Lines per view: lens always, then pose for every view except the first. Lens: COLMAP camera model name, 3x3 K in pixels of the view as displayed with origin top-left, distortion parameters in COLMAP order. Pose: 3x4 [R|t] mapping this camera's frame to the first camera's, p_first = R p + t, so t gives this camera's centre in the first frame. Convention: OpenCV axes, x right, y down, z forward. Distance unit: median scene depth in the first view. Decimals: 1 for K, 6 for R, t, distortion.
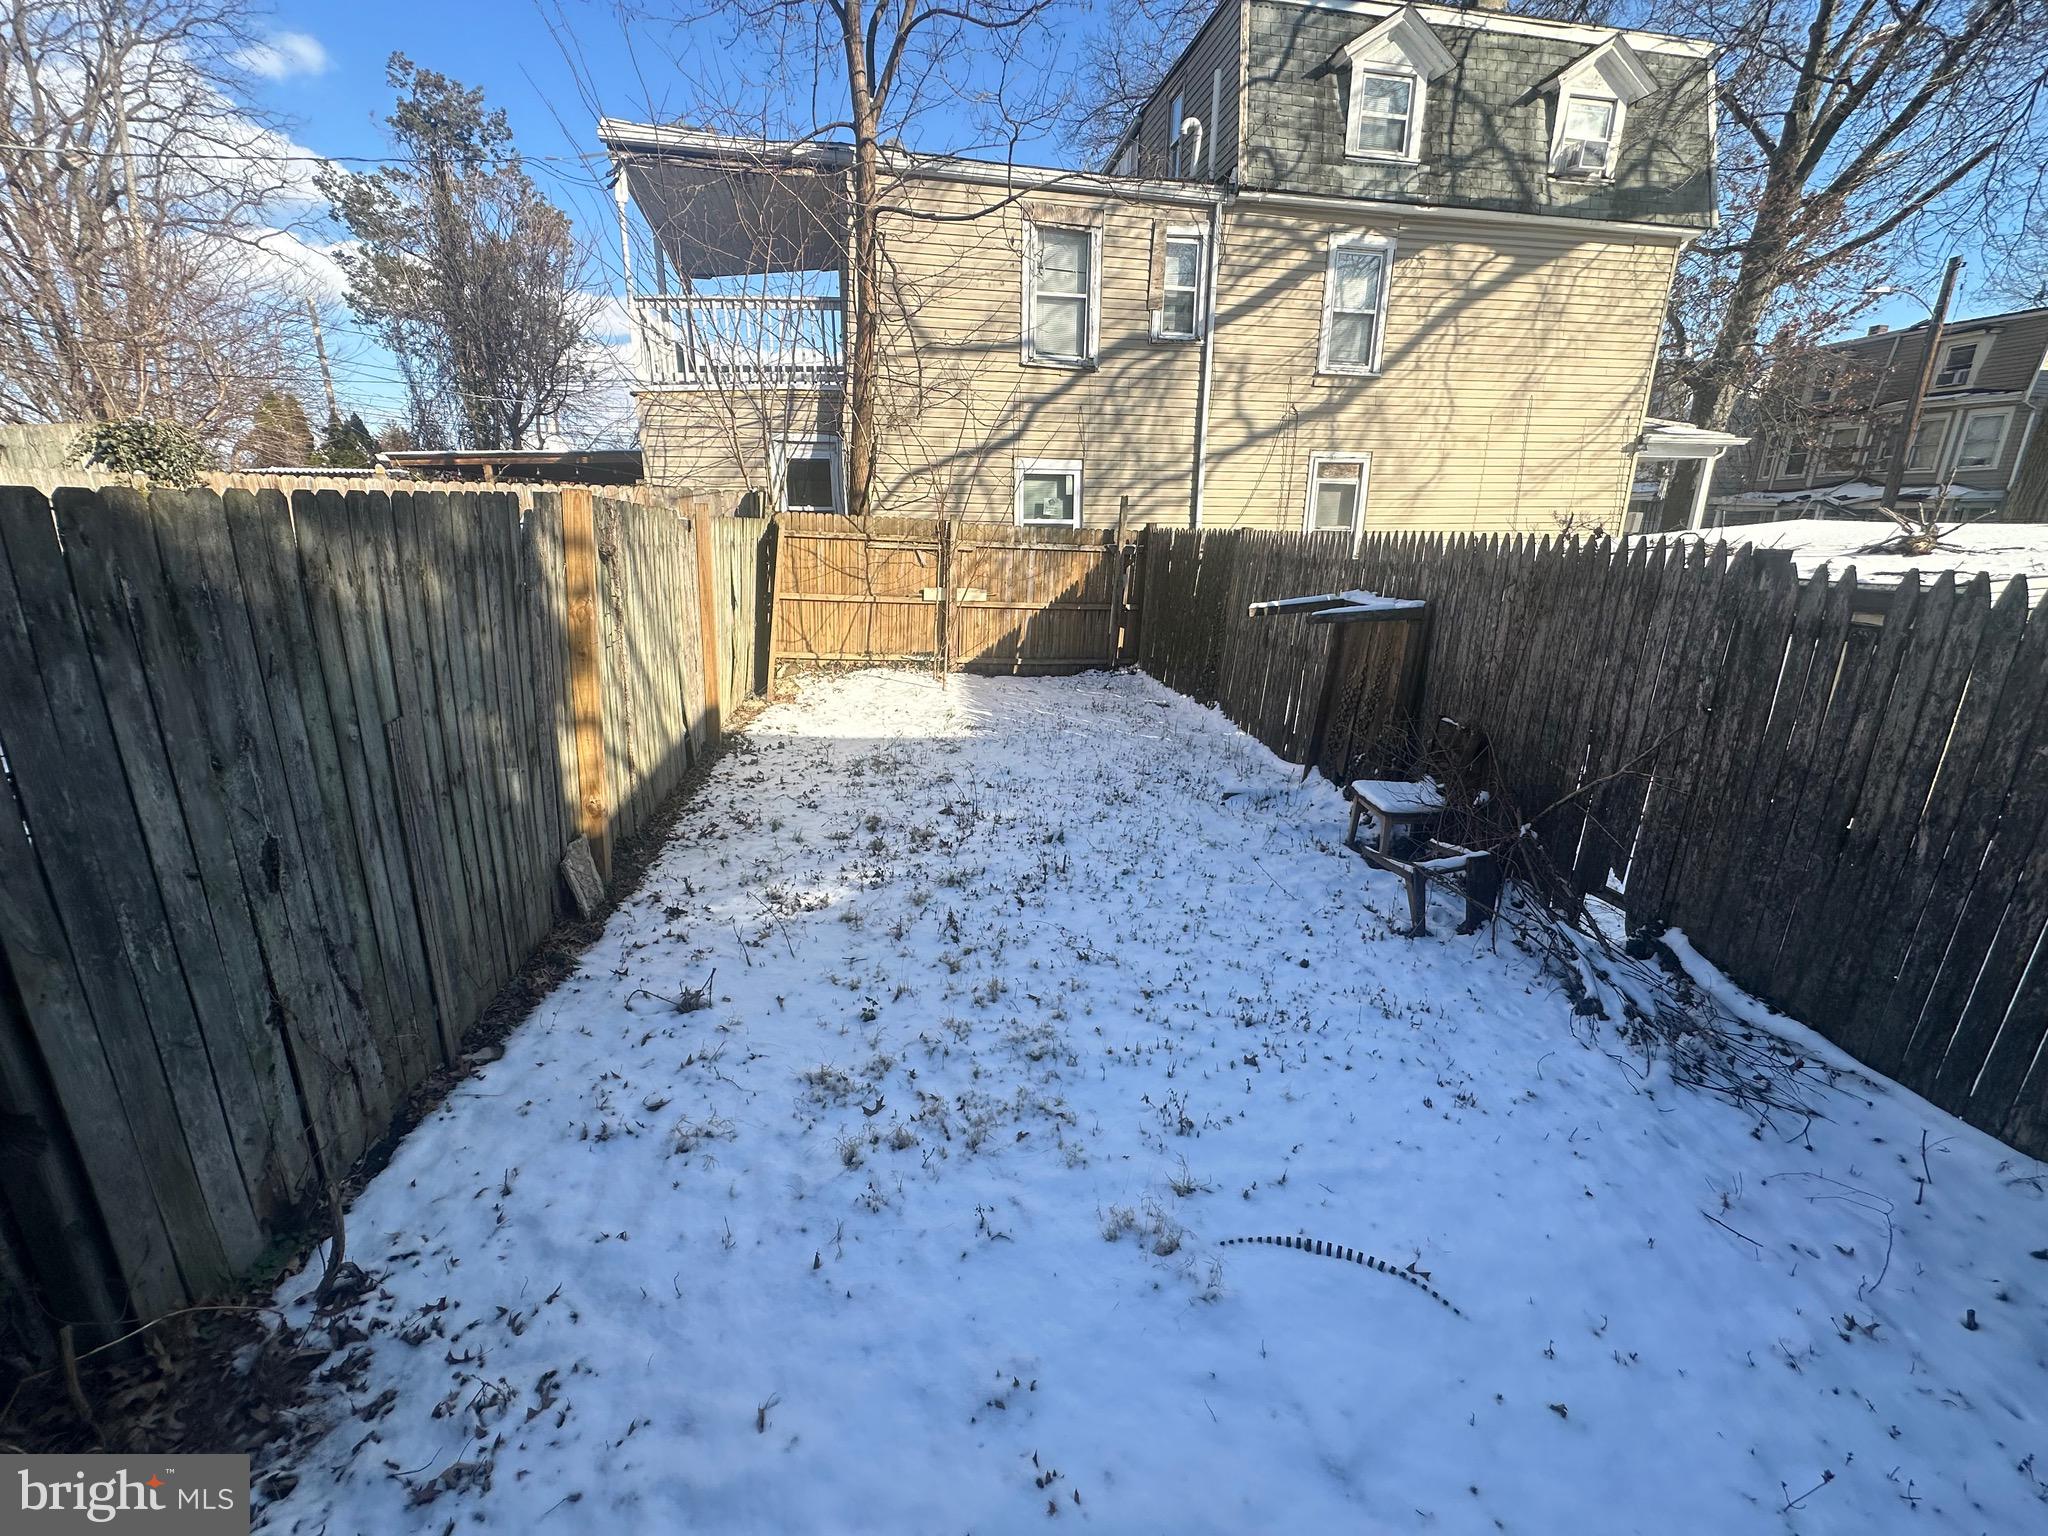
lens RADIAL K [[829.4, 0, 1024.0], [0, 829.4, 768.0], [0, 0, 1]] dist [-0.000300, -0.000018]
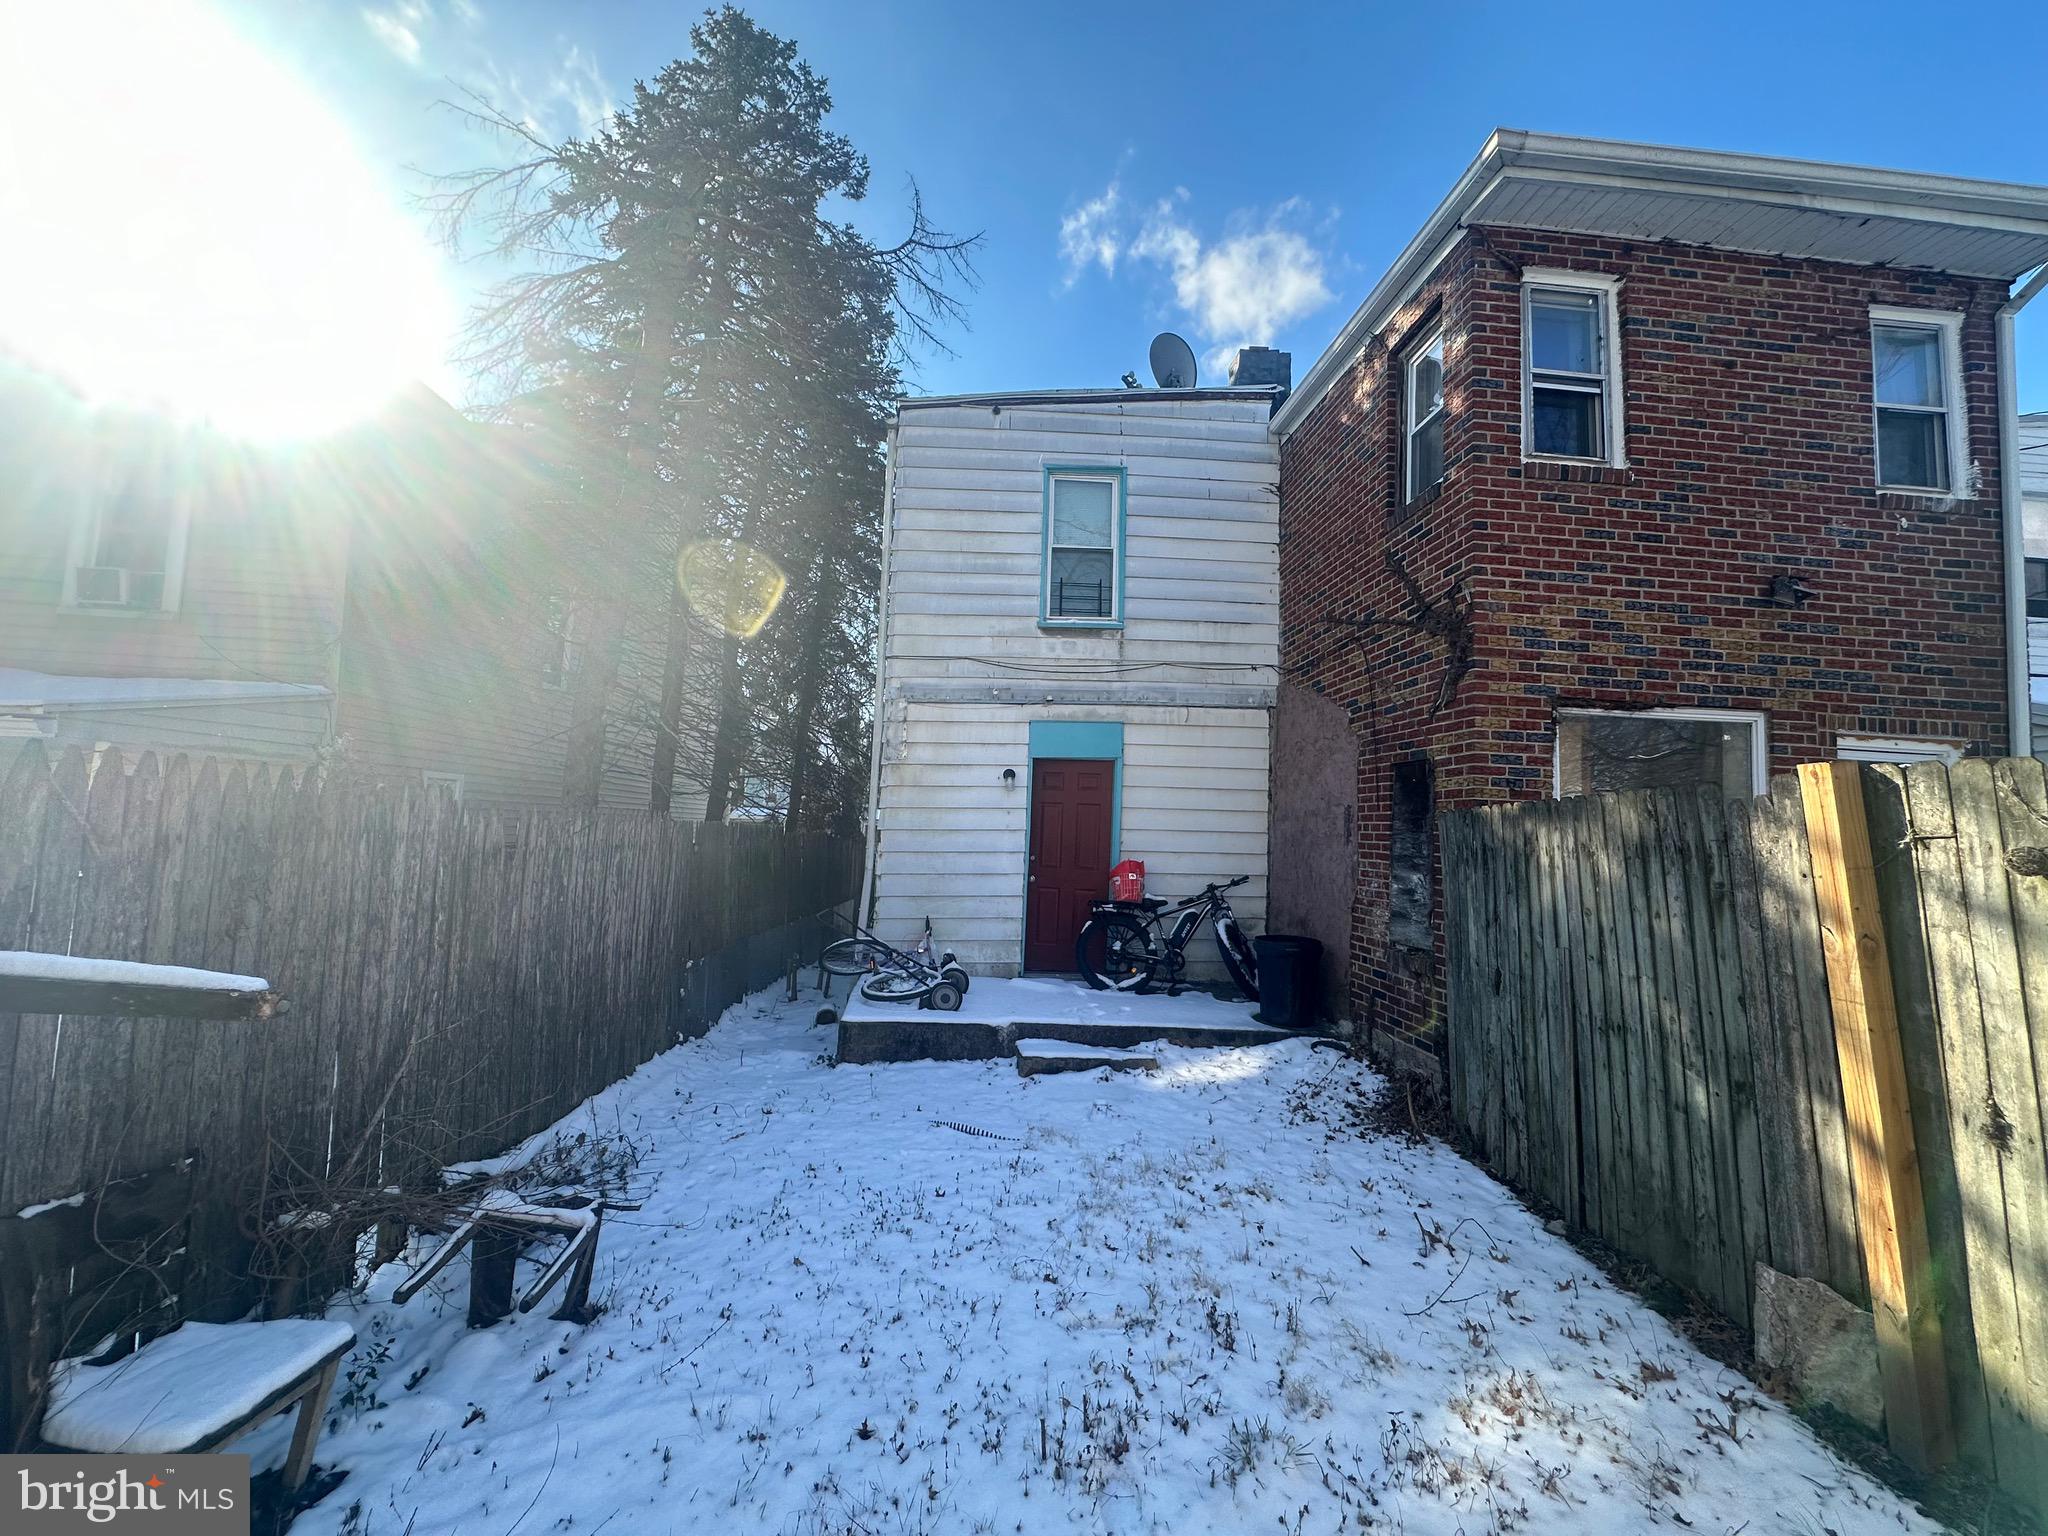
lens RADIAL K [[829.4, 0, 1024.0], [0, 829.4, 768.0], [0, 0, 1]] dist [-0.000300, -0.000018]
pose [[-0.994386, -0.035807, 0.099576, 0.041817], [-0.013975, 0.977203, 0.211848, -0.619560], [-0.104891, 0.209268, -0.972217, 2.294366]]
